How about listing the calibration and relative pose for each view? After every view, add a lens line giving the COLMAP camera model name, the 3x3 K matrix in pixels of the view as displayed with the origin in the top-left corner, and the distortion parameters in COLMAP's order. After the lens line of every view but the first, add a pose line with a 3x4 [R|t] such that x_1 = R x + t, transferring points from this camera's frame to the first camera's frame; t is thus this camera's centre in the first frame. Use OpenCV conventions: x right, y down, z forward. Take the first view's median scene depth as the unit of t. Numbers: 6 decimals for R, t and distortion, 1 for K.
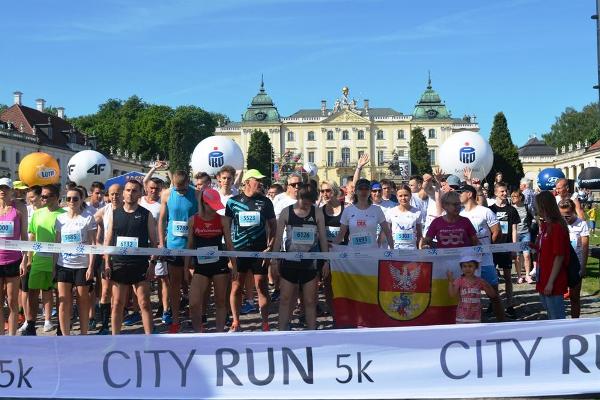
lens RADIAL K [[777.8, 0, 300.0], [0, 777.8, 199.7], [0, 0, 1]] dist [-0.006446, 0.000000]
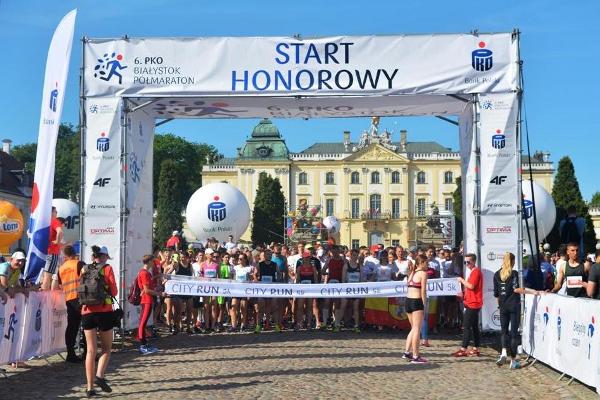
lens RADIAL K [[1091.2, 0, 300.2], [0, 1091.2, 200.3], [0, 0, 1]] dist [-0.029639, 0.000000]
pose [[0.999889, 0.010092, -0.010928, -0.006037], [-0.010697, 0.998327, -0.056826, 0.000585], [0.010336, 0.056937, 0.998324, -0.129113]]
